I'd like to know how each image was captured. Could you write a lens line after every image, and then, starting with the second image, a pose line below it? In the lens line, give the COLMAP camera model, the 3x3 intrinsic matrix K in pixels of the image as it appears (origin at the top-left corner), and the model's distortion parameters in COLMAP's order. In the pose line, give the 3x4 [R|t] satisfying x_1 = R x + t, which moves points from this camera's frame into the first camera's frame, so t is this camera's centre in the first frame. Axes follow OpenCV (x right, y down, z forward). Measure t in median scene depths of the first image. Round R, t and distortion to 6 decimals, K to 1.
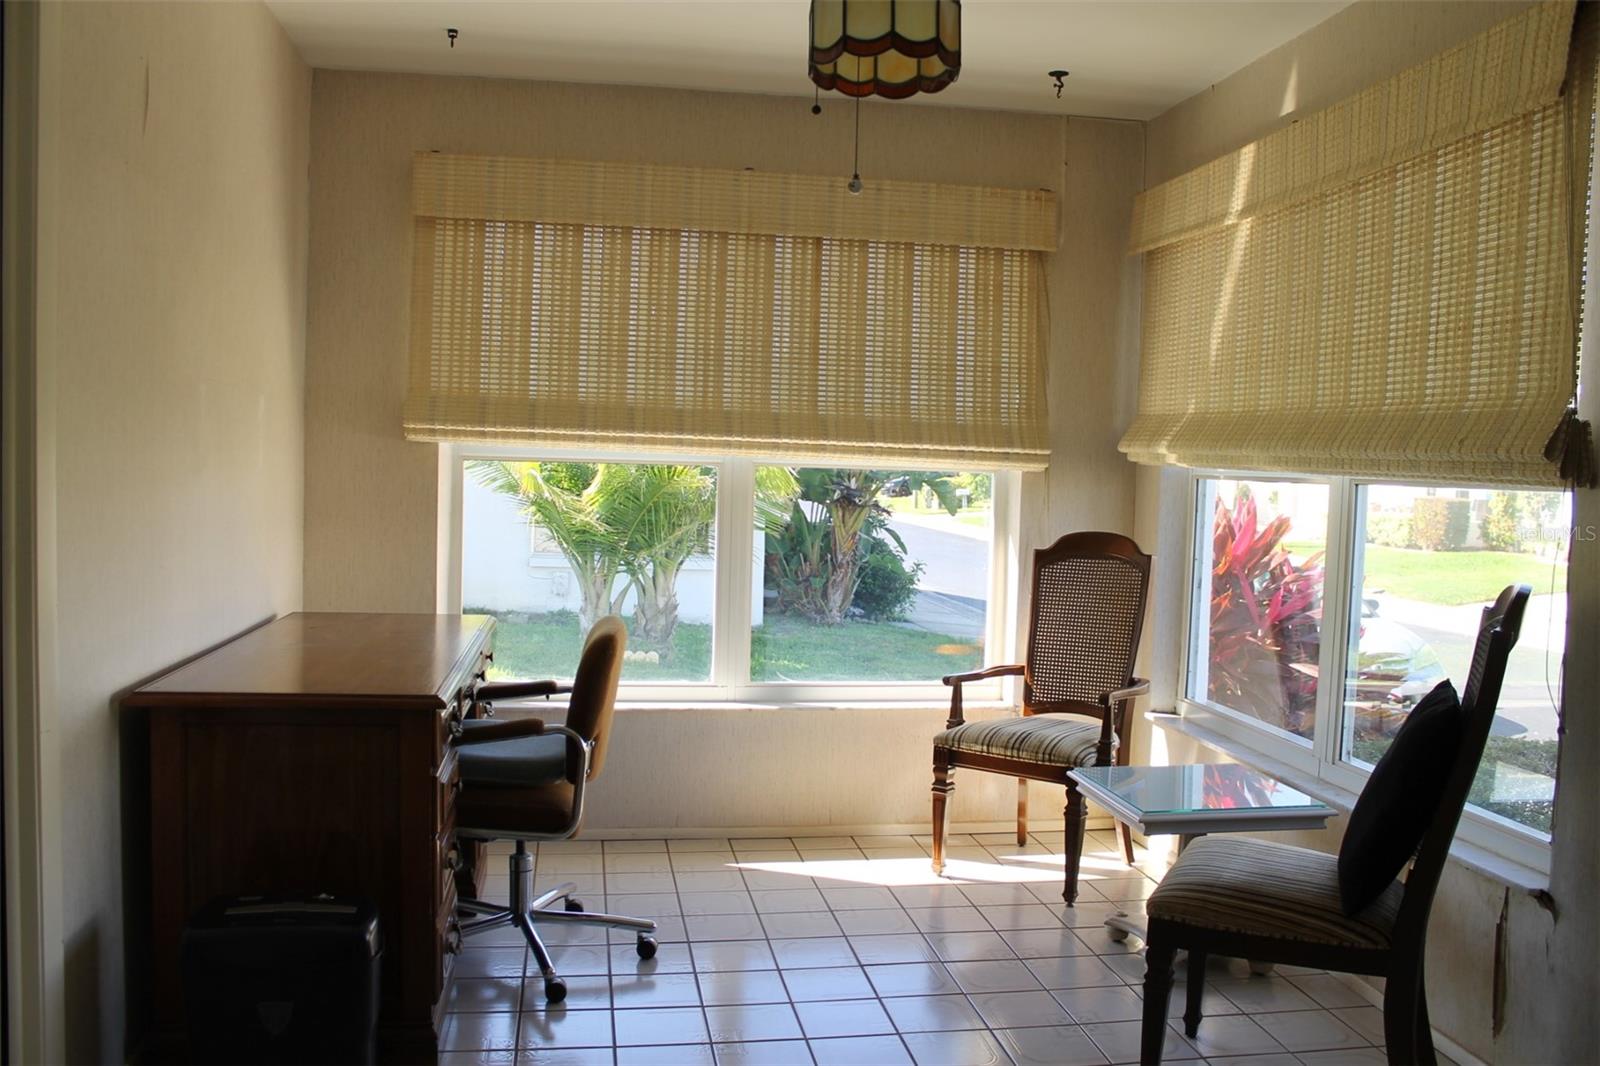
lens RADIAL K [[1345.2, 0, 800.2], [0, 1345.2, 530.1], [0, 0, 1]] dist [-0.168954, 0.154255]
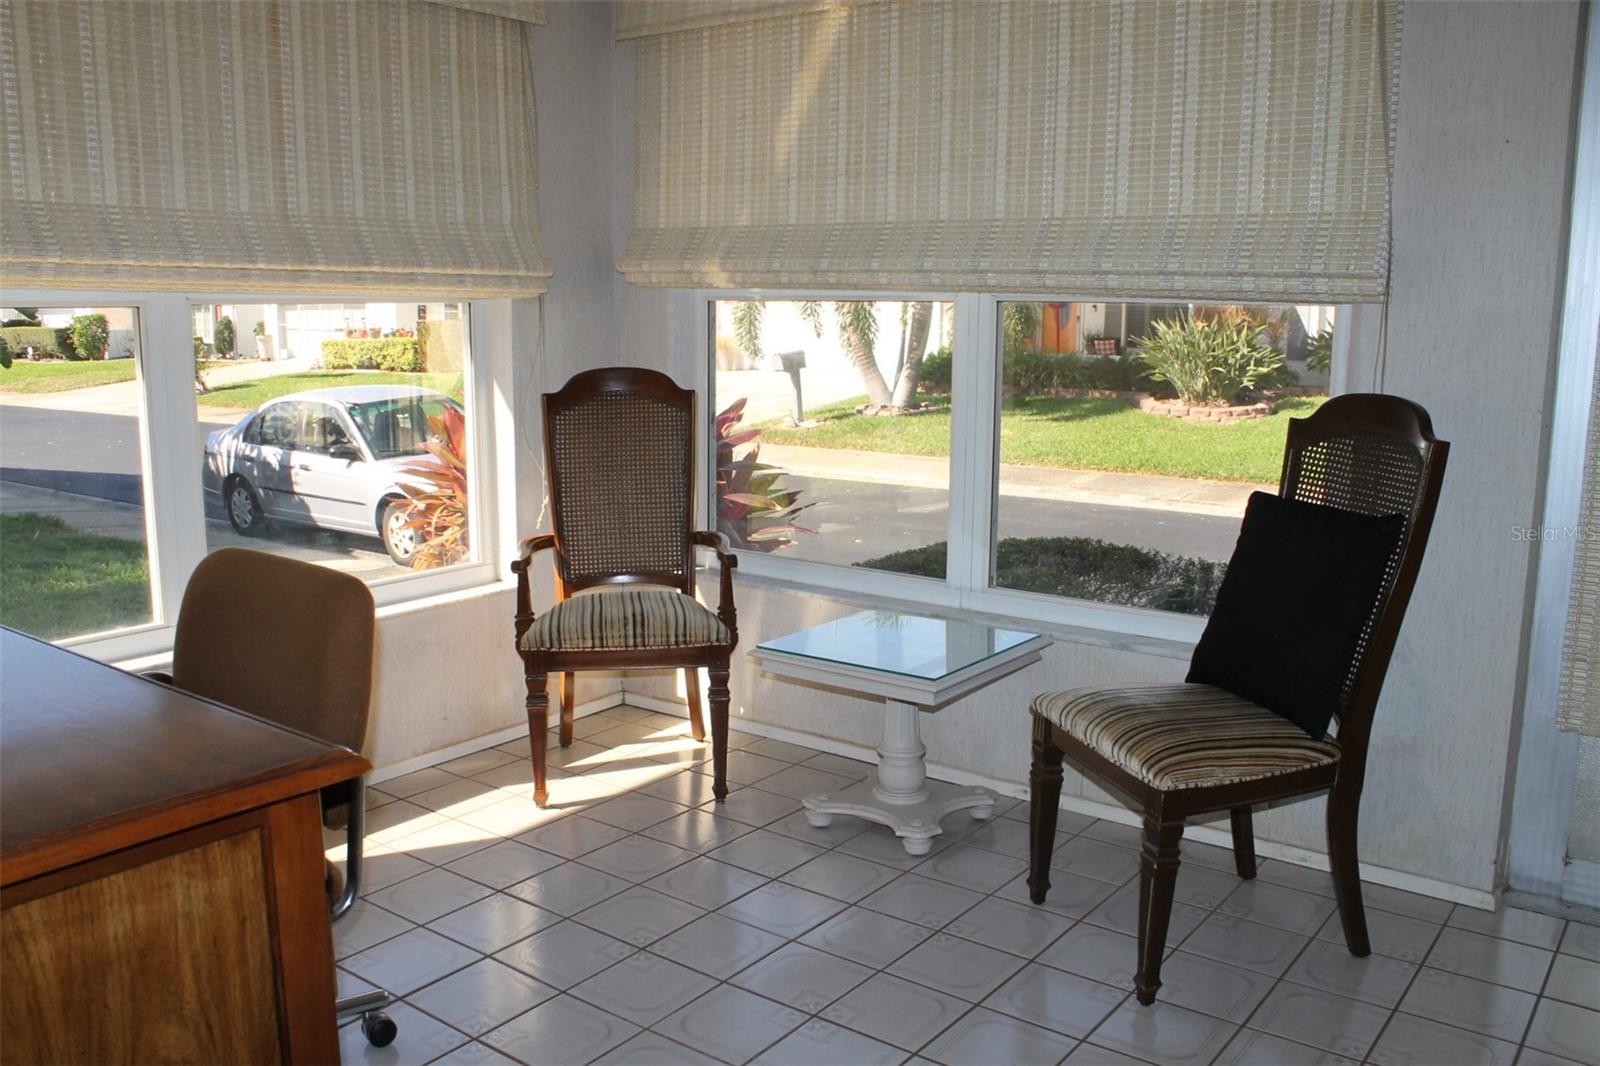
lens RADIAL K [[1345.2, 0, 800.2], [0, 1345.2, 530.1], [0, 0, 1]] dist [-0.168954, 0.154255]
pose [[0.724391, -0.132847, 0.676468, -0.295505], [0.044374, 0.988207, 0.146550, -0.016644], [-0.687960, -0.076142, 0.721744, 0.316127]]
